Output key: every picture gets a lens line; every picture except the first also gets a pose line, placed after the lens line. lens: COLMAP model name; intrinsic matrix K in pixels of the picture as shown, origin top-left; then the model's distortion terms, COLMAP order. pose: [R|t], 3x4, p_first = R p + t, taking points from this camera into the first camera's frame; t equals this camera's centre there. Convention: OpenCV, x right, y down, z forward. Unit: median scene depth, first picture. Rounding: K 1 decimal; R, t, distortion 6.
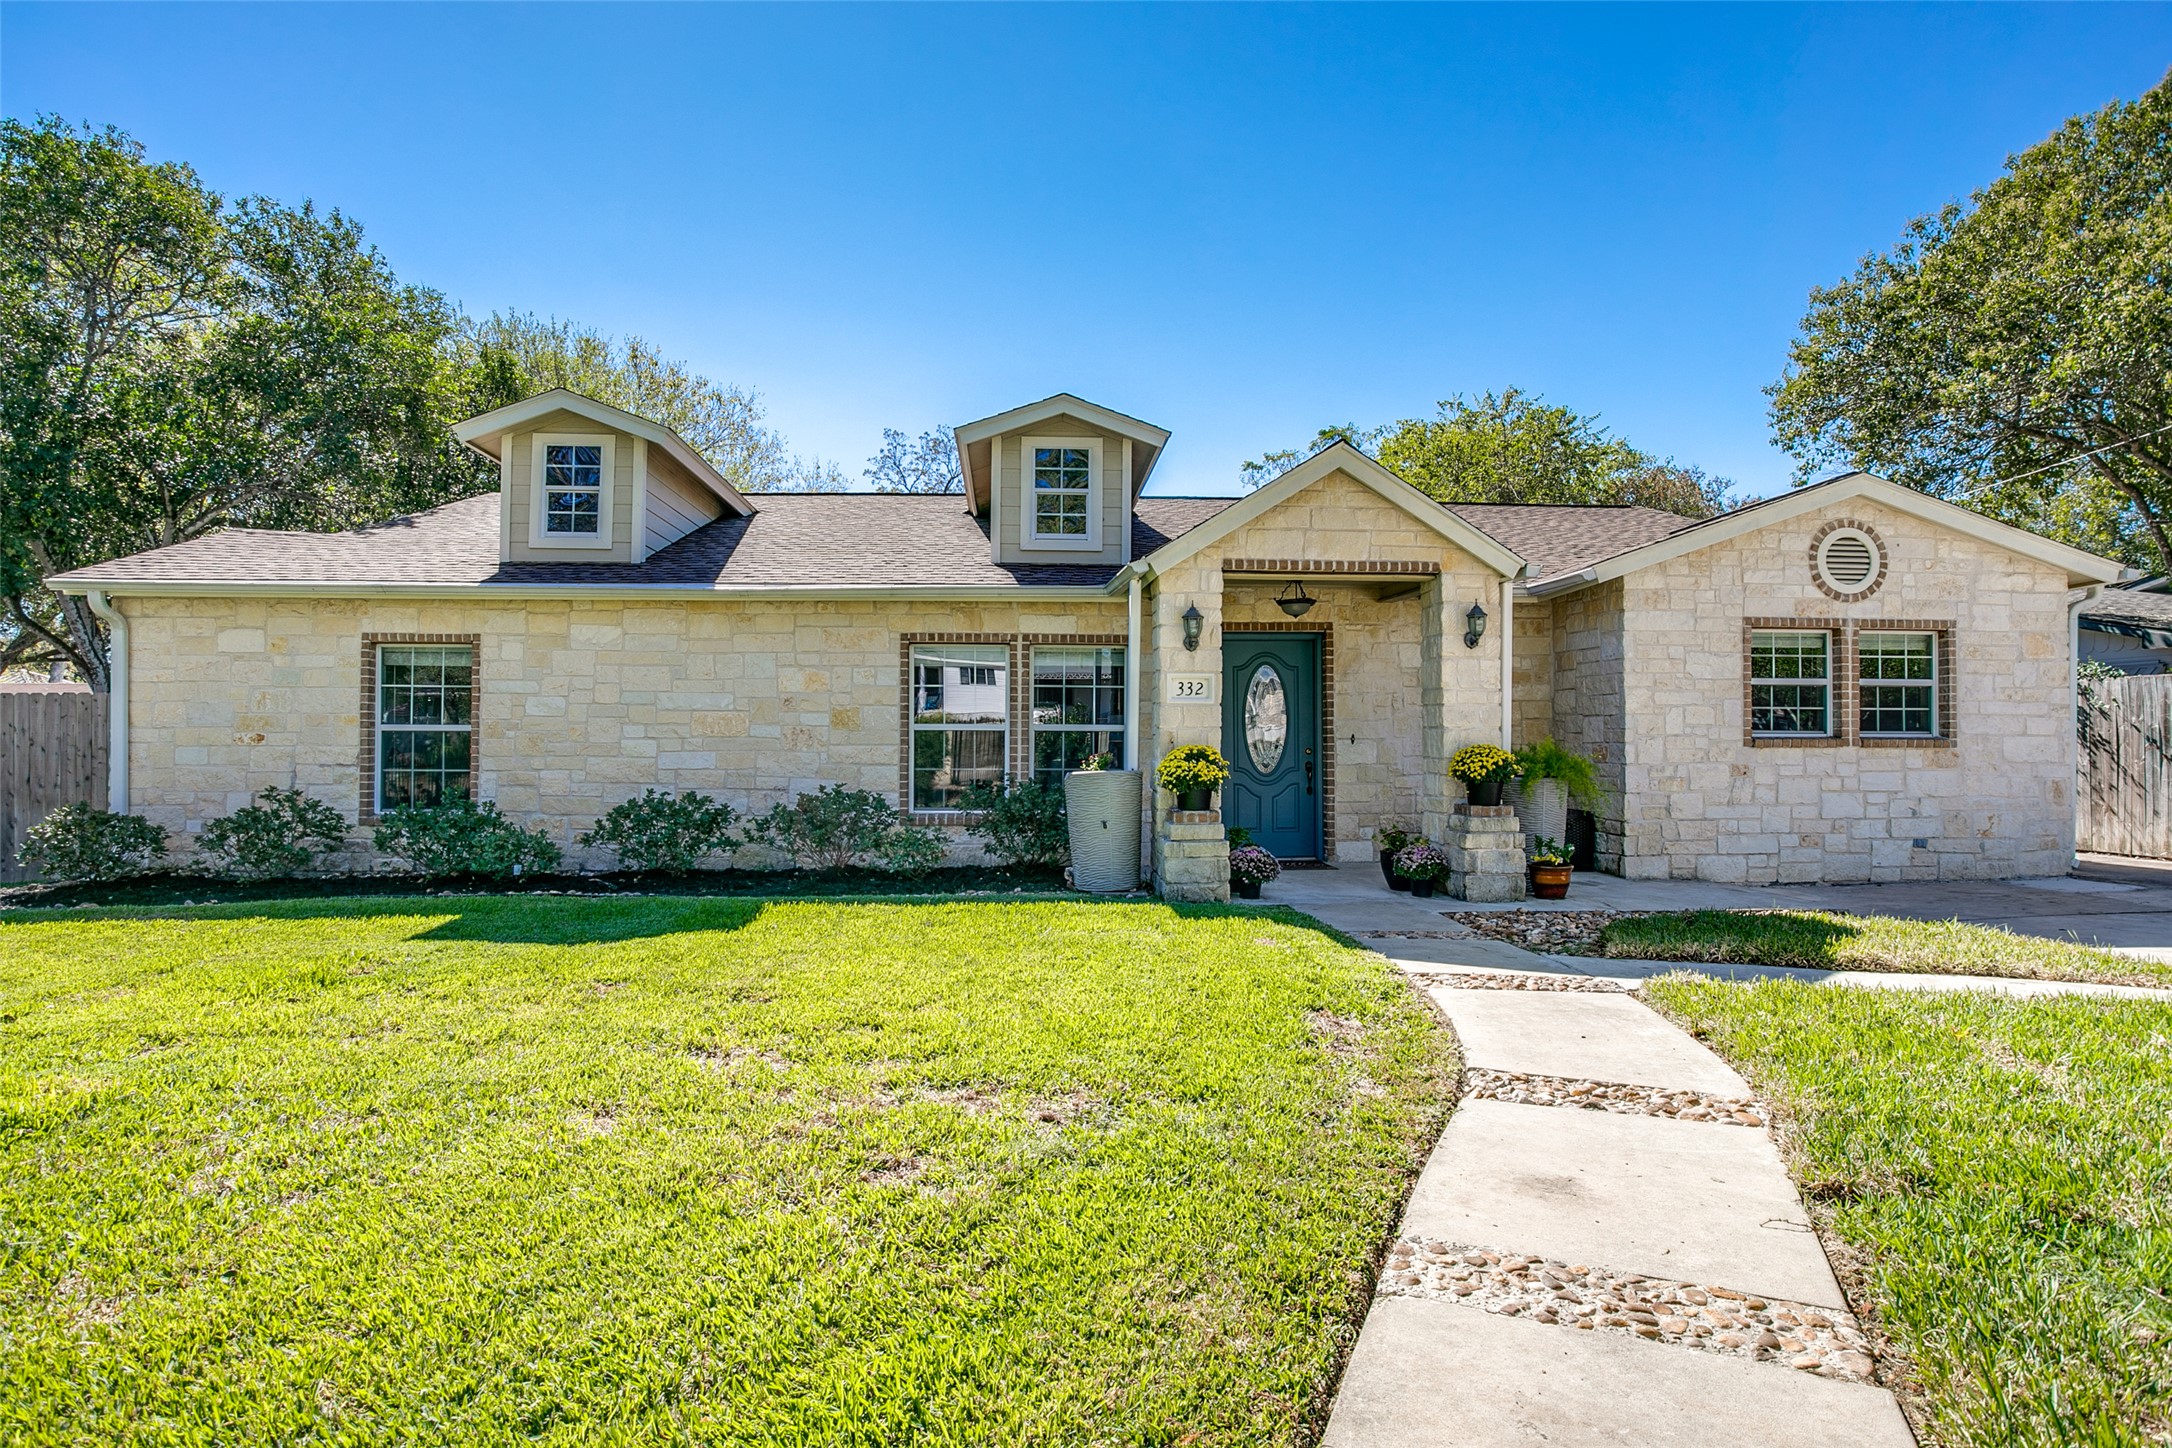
lens RADIAL K [[1180.5, 0, 1078.8], [0, 1180.5, 728.1], [0, 0, 1]] dist [-0.014174, 0.008660]
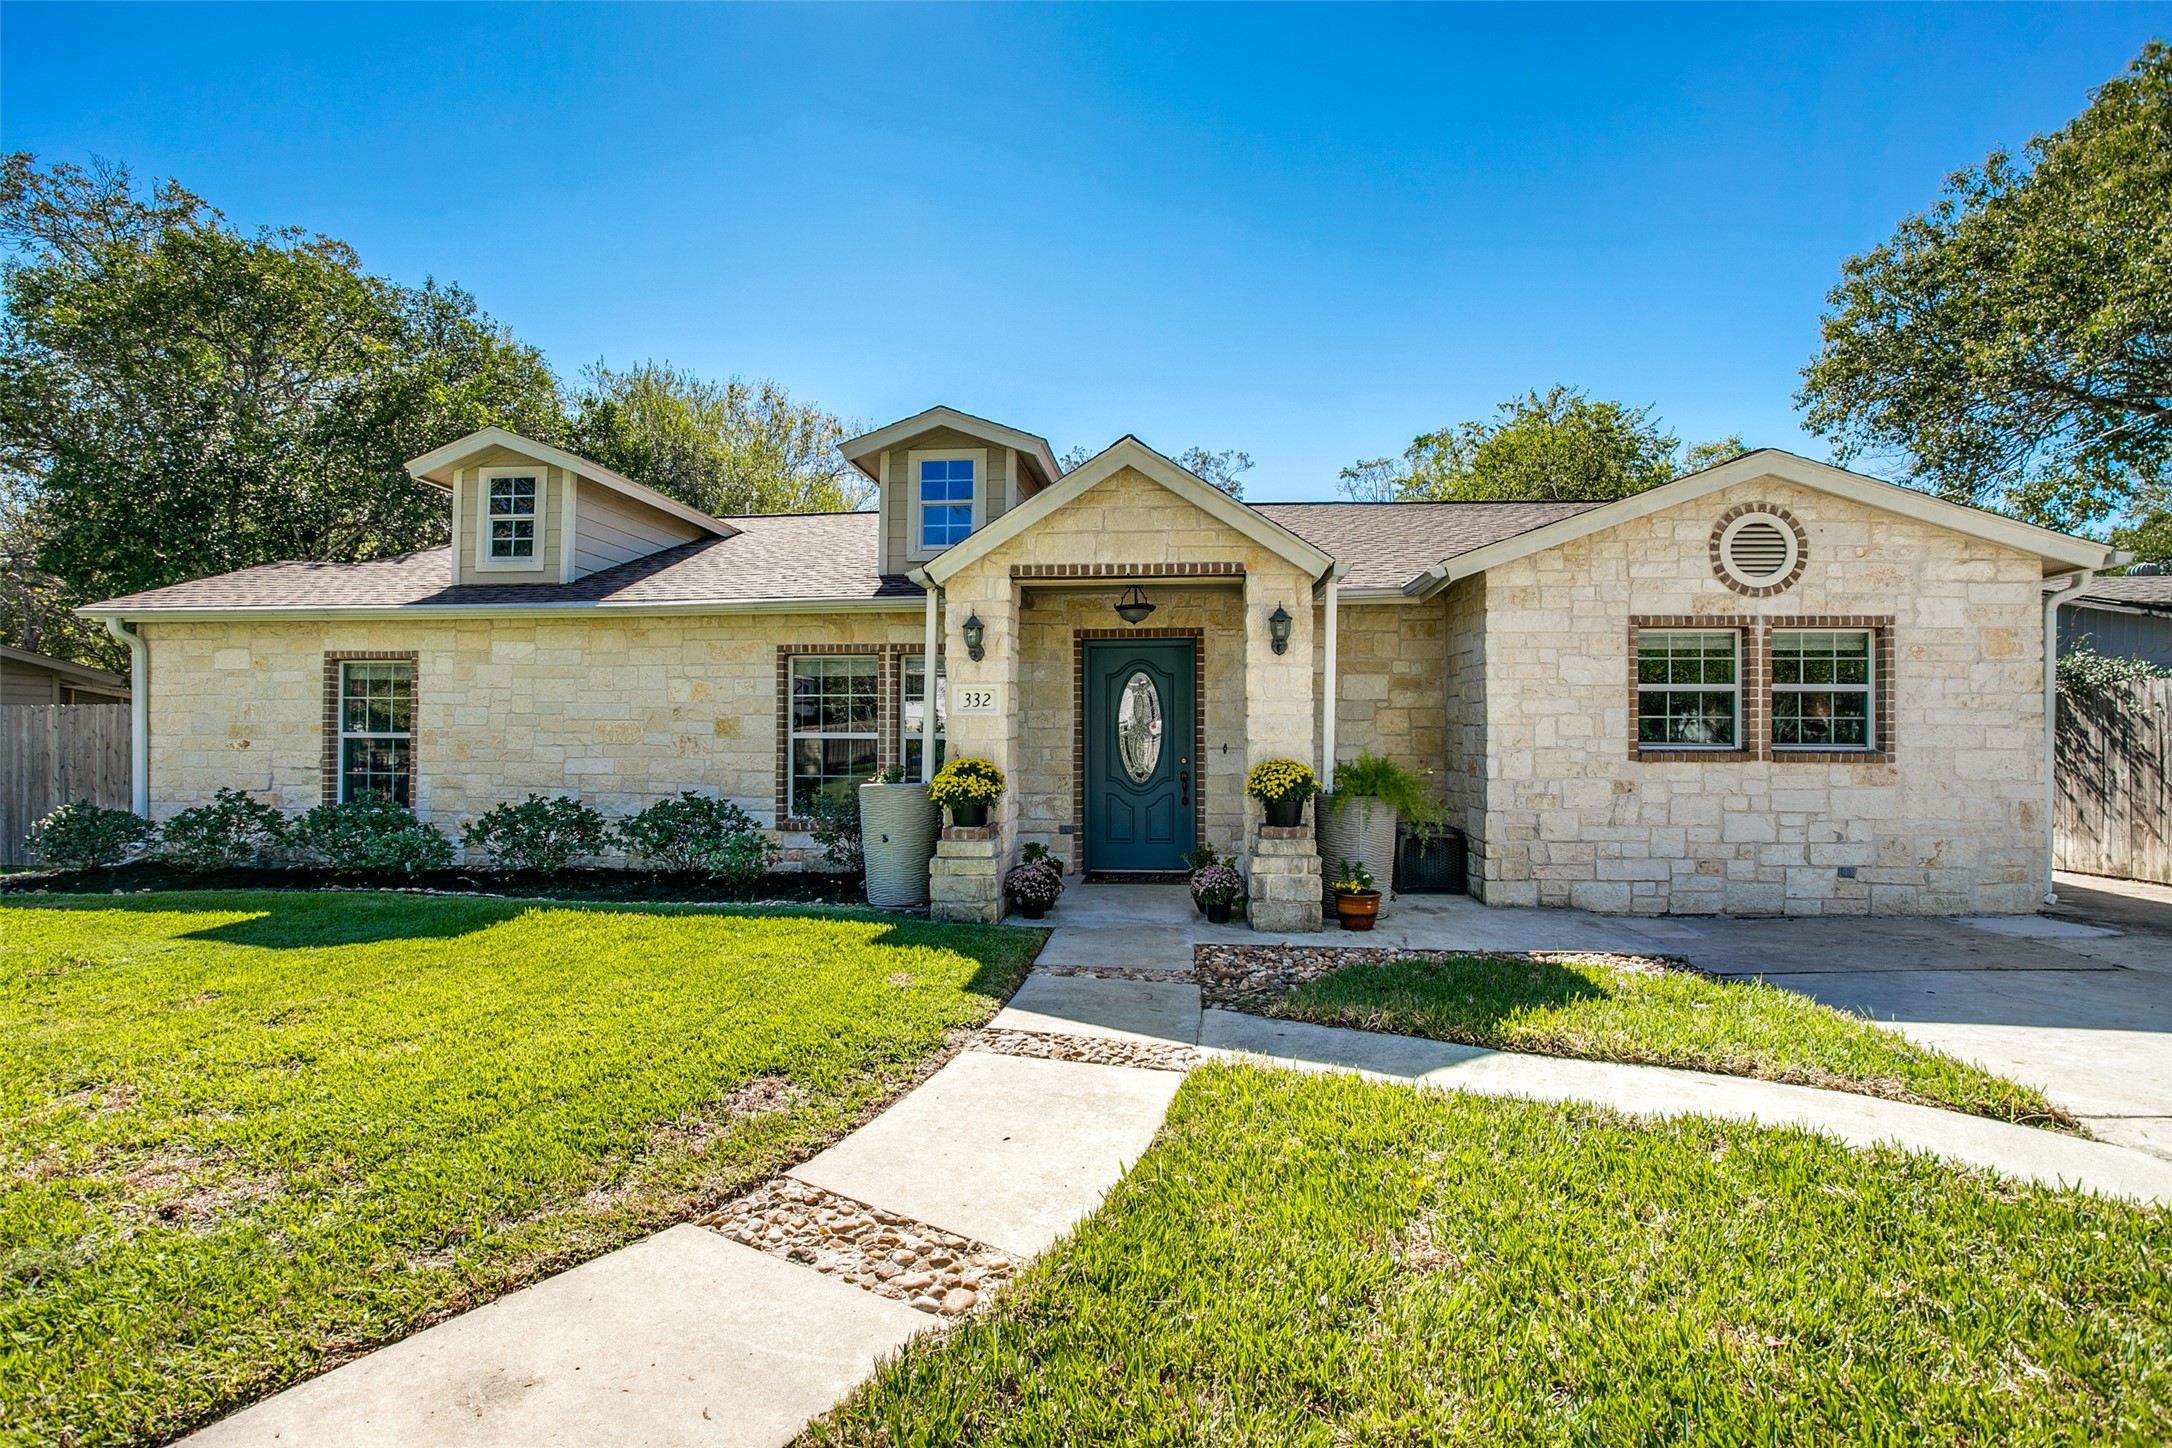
lens RADIAL K [[1057.8, 0, 1101.8], [0, 1057.8, 727.5], [0, 0, 1]] dist [-0.028628, 0.012006]
pose [[0.985737, 0.000957, -0.168288, 0.296235], [0.000017, 0.999983, 0.005786, -0.013835], [0.168291, -0.005707, 0.985721, 0.139912]]
